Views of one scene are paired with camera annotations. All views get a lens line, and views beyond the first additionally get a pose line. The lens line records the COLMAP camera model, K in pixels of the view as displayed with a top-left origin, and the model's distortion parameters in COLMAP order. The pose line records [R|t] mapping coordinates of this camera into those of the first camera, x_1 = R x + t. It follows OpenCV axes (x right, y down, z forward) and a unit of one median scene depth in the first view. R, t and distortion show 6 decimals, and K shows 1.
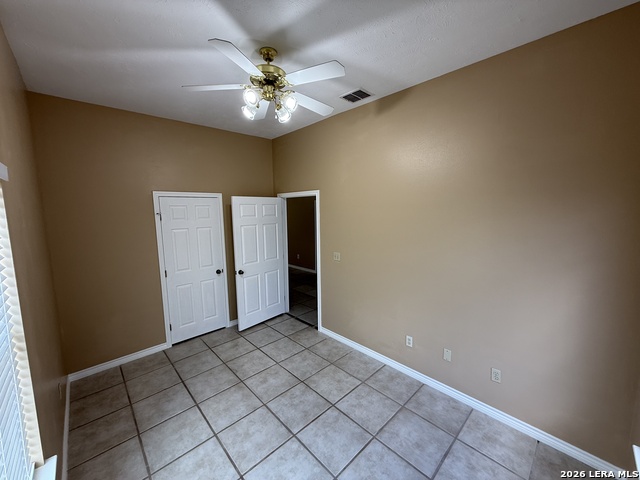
lens RADIAL K [[254.1, 0, 318.9], [0, 254.1, 239.5], [0, 0, 1]] dist [0.000962, 0.000068]
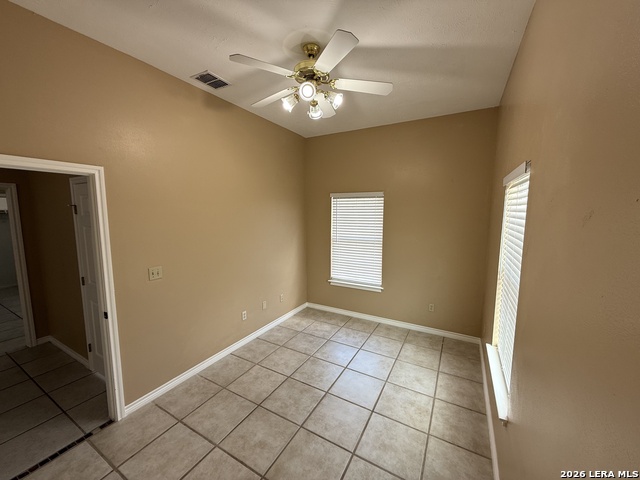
lens RADIAL K [[254.1, 0, 318.9], [0, 254.1, 239.5], [0, 0, 1]] dist [0.000962, 0.000068]
pose [[-0.295868, -0.095902, 0.950402, -1.062942], [0.112368, 0.984545, 0.134328, -0.097409], [-0.948596, 0.146538, -0.280520, 1.163384]]
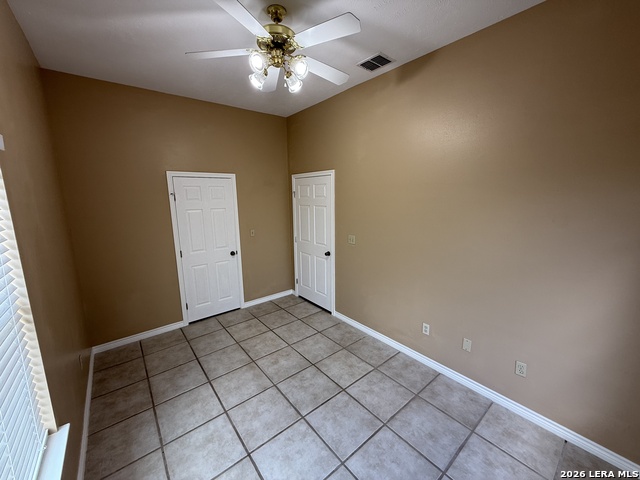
lens RADIAL K [[254.1, 0, 318.9], [0, 254.1, 239.5], [0, 0, 1]] dist [0.000962, 0.000068]
pose [[0.997318, 0.014841, -0.071676, 0.023864], [-0.010835, 0.998374, 0.055965, 0.021229], [0.072390, -0.055038, 0.995857, 0.052484]]
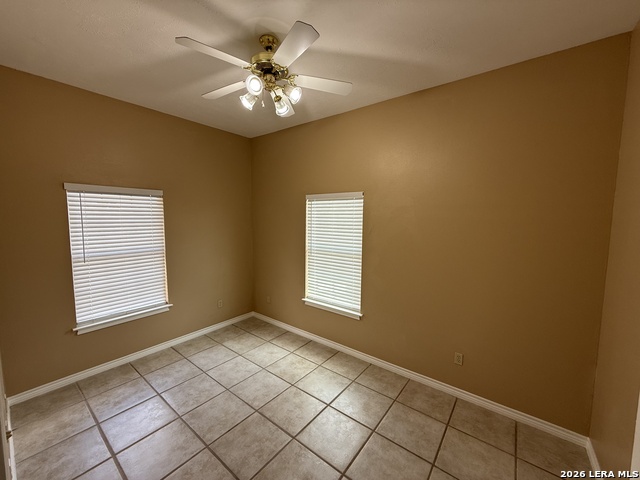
lens RADIAL K [[255.9, 0, 319.1], [0, 255.9, 236.5], [0, 0, 1]] dist [0.001044, 0.000157]
pose [[-0.988516, 0.016876, -0.150168, -0.192982], [-0.012418, 0.981311, 0.192028, -0.168788], [0.150602, 0.191687, -0.969832, 1.808156]]
